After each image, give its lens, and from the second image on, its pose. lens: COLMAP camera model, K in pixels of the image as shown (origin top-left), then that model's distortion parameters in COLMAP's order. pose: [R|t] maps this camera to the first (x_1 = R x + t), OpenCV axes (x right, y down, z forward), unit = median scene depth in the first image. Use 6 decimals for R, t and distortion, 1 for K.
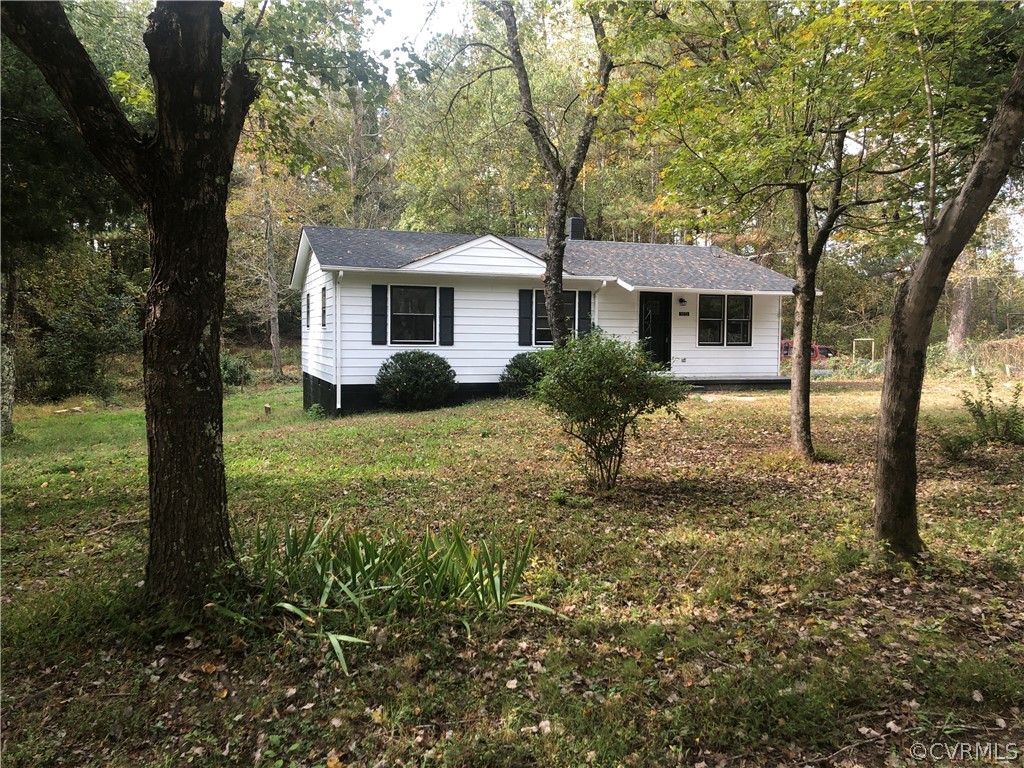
lens RADIAL K [[832.4, 0, 508.3], [0, 832.4, 386.3], [0, 0, 1]] dist [0.058437, -0.079491]
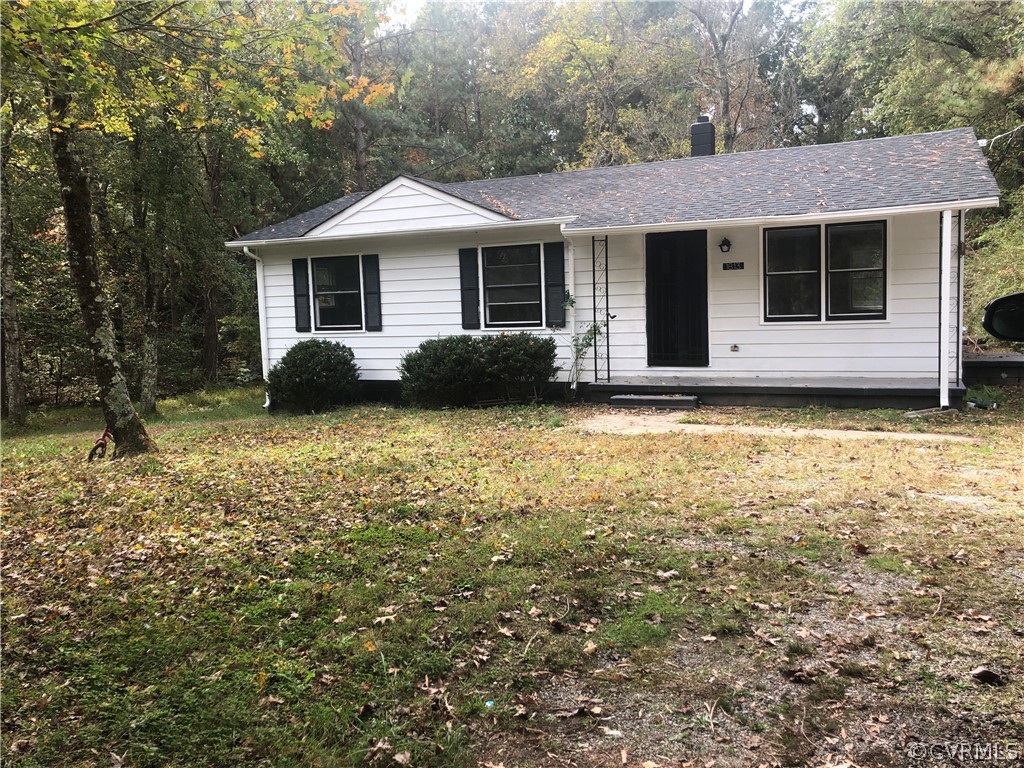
lens RADIAL K [[832.5, 0, 509.6], [0, 832.5, 385.1], [0, 0, 1]] dist [0.048790, -0.066402]
pose [[0.705835, 0.028767, -0.707792, 0.558299], [-0.013778, 0.999544, 0.026885, -0.021351], [0.708243, -0.009225, 0.705909, 0.541023]]
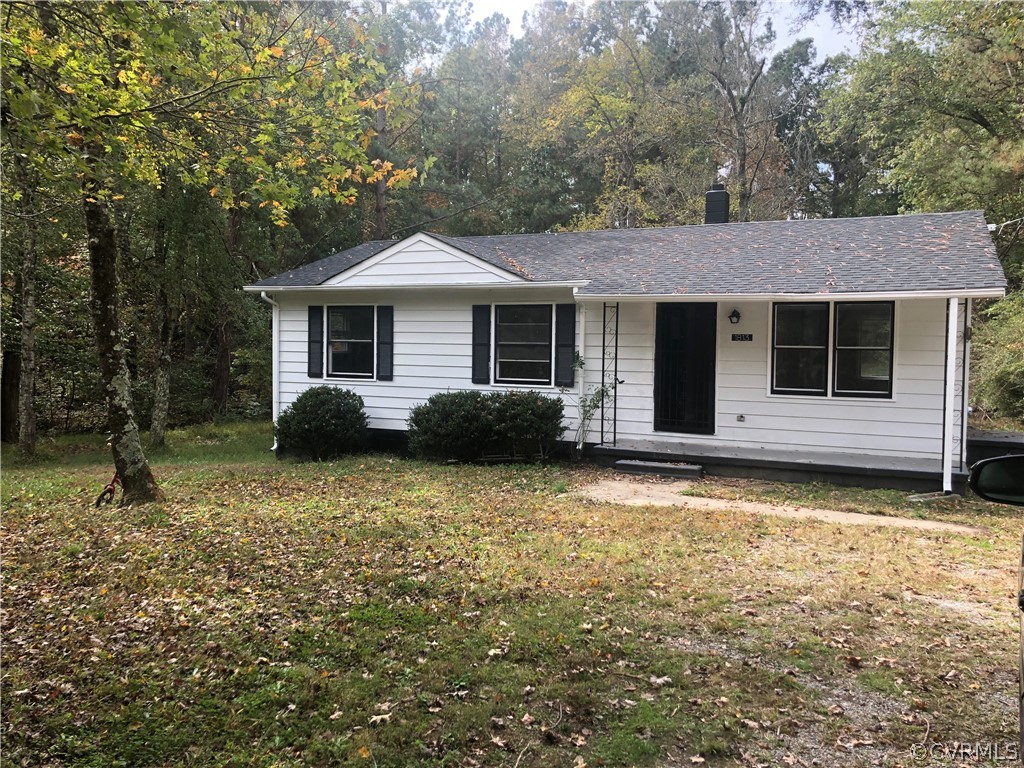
lens RADIAL K [[832.0, 0, 512.0], [0, 832.0, 384.0], [0, 0, 1]] dist [0.051096, -0.067692]
pose [[0.699376, 0.028824, -0.714172, 0.562540], [-0.060635, 0.997977, -0.019100, -0.037756], [0.712177, 0.056662, 0.699710, 0.536614]]
